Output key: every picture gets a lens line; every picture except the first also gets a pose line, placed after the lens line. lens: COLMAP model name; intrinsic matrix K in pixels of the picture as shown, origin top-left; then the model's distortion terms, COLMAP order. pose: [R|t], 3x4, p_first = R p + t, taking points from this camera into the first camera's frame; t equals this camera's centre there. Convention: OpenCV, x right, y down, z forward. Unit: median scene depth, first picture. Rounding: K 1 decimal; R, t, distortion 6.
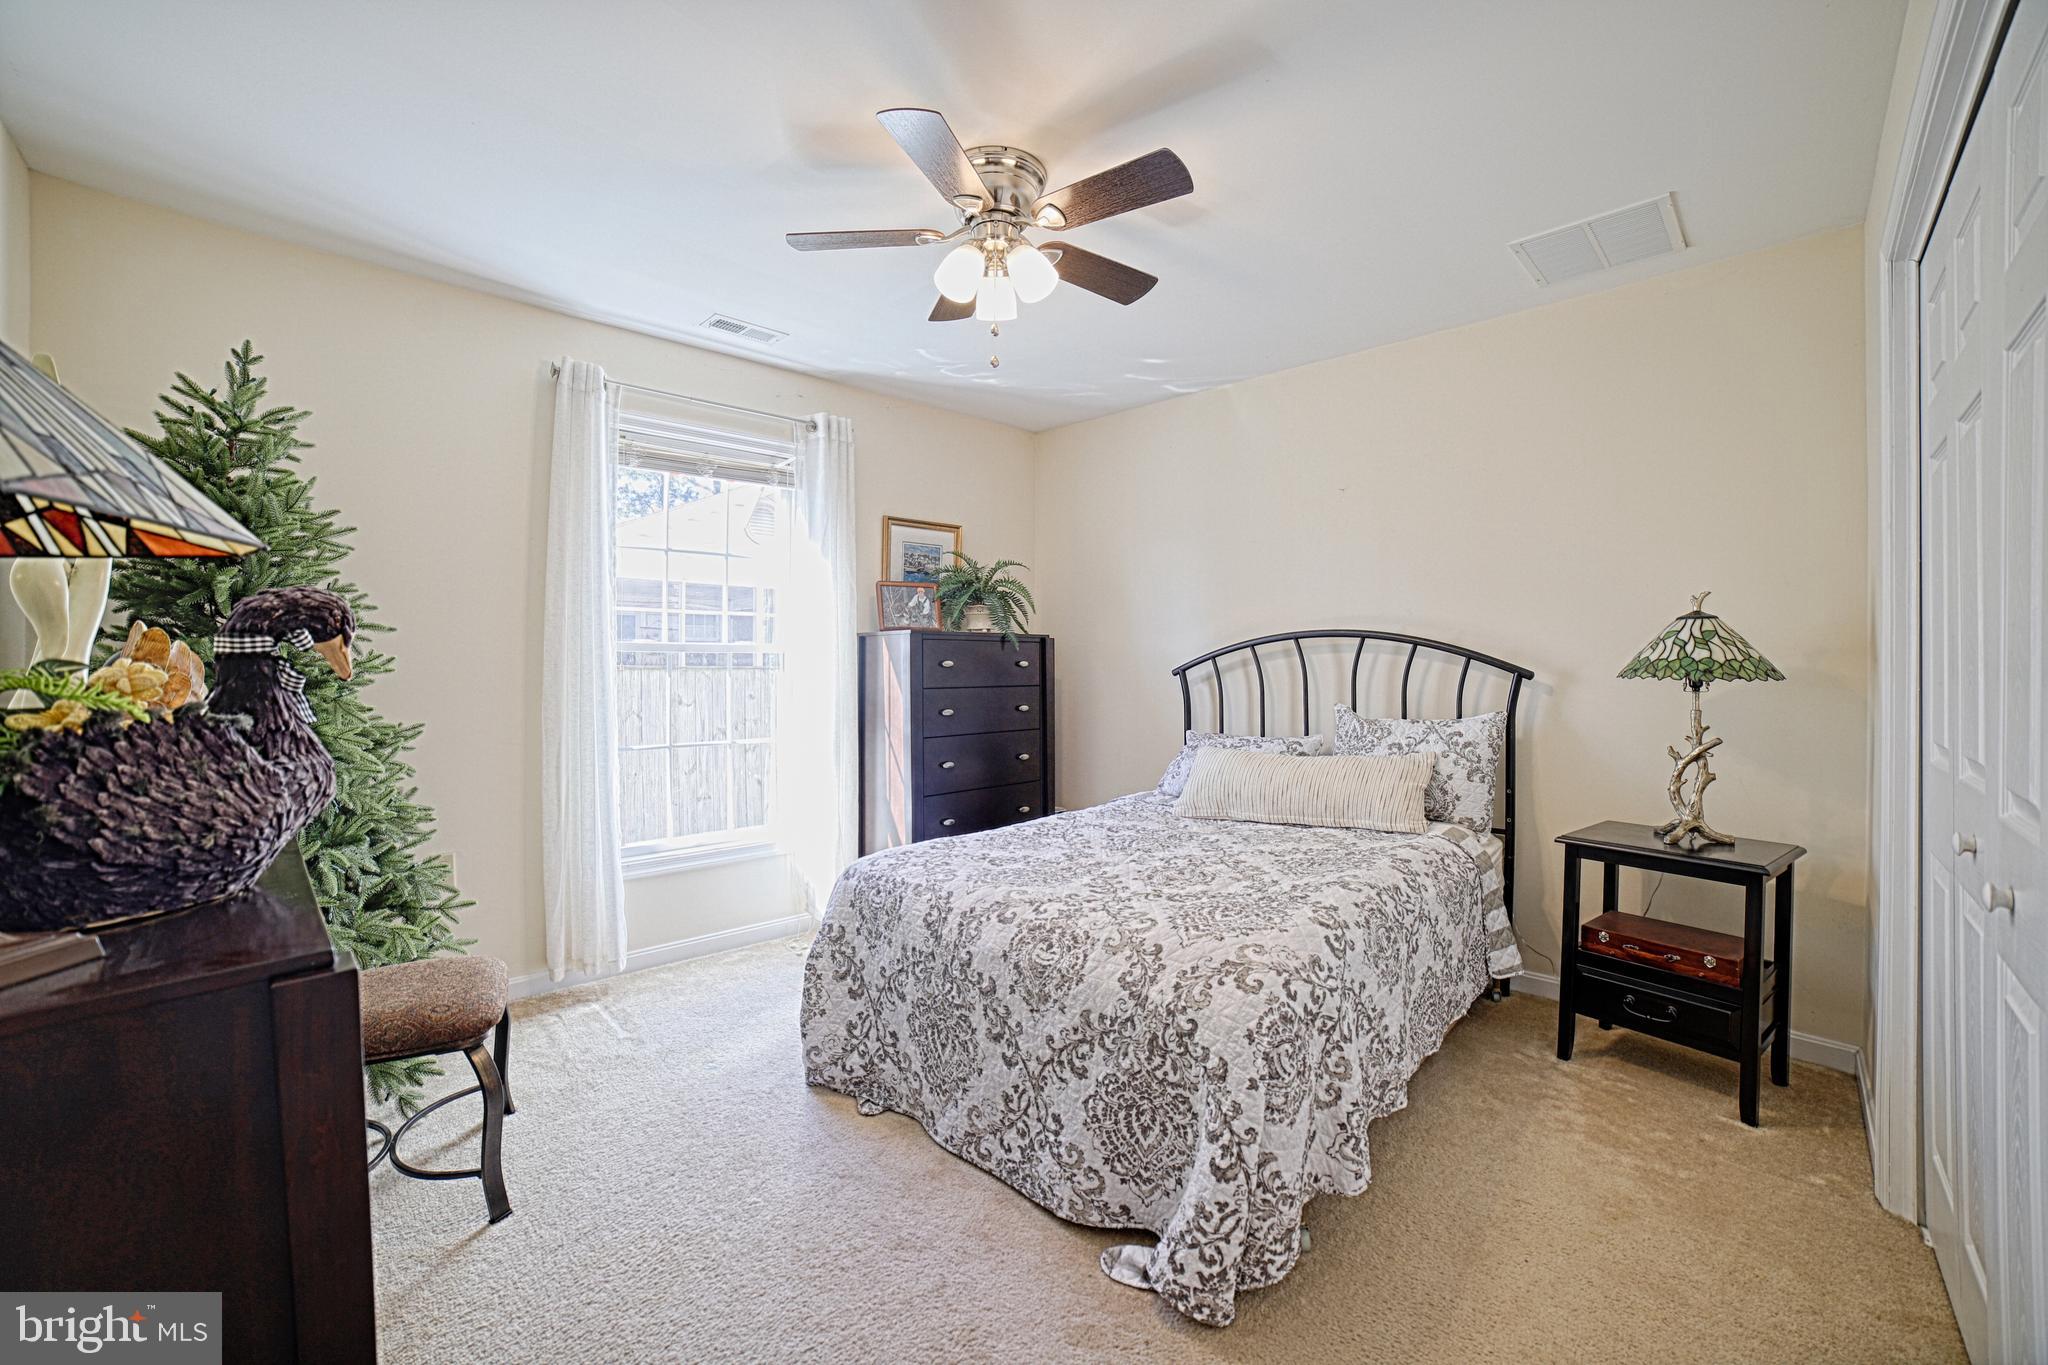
lens RADIAL K [[820.7, 0, 1022.1], [0, 820.7, 666.6], [0, 0, 1]] dist [-0.110596, 0.037213]
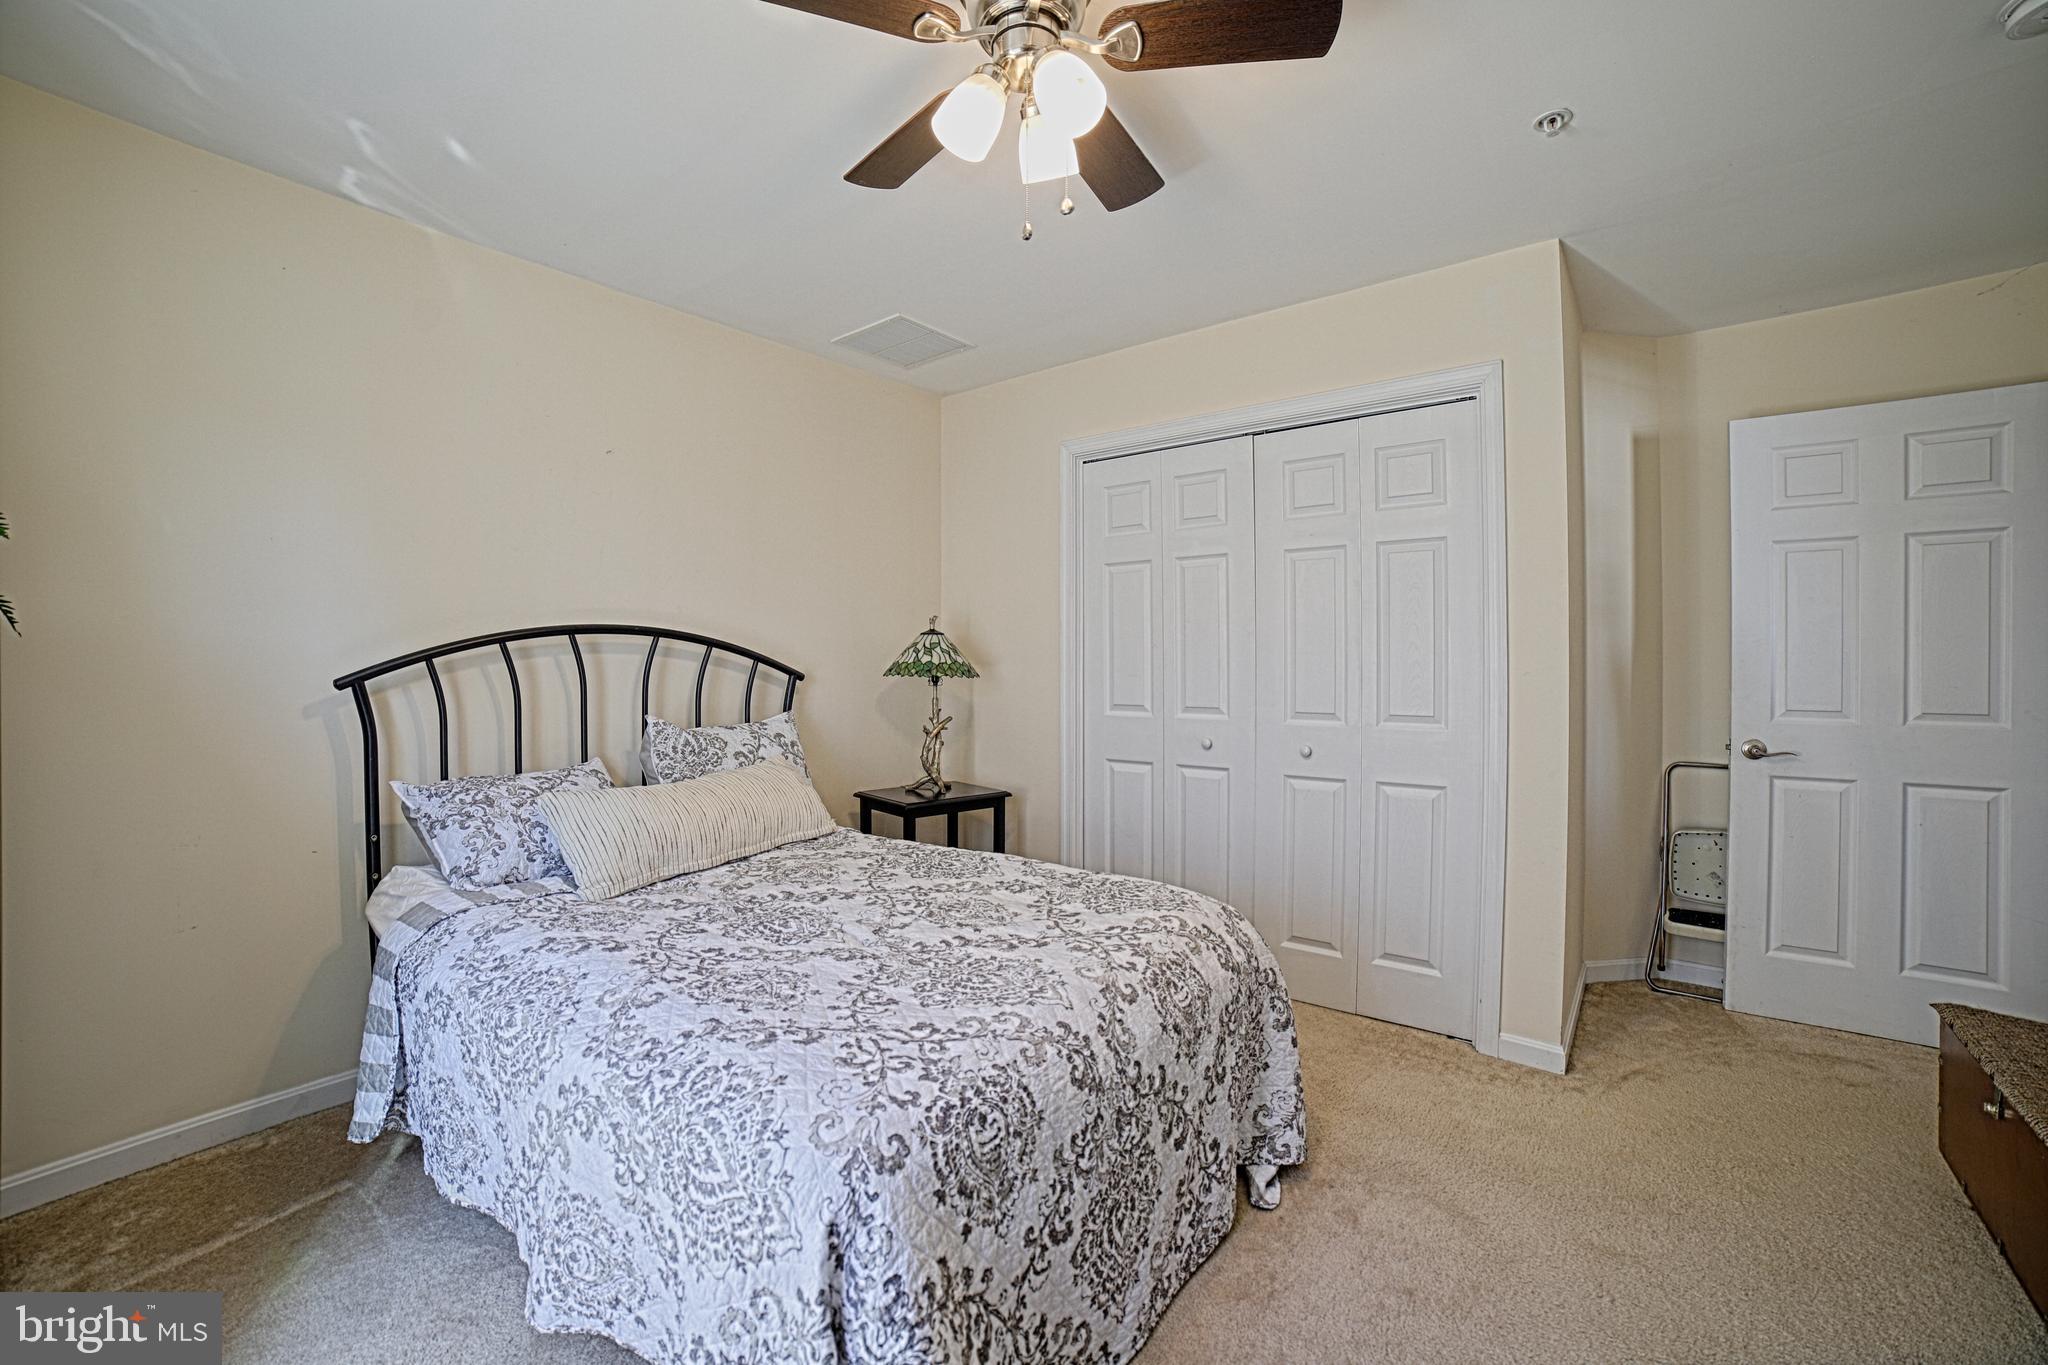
lens RADIAL K [[820.7, 0, 1022.1], [0, 820.7, 666.6], [0, 0, 1]] dist [-0.110596, 0.037213]
pose [[-0.108872, -0.003683, 0.994049, -0.695033], [0.005047, 0.999978, 0.004257, -0.008185], [-0.994043, 0.005480, -0.108851, 1.062438]]
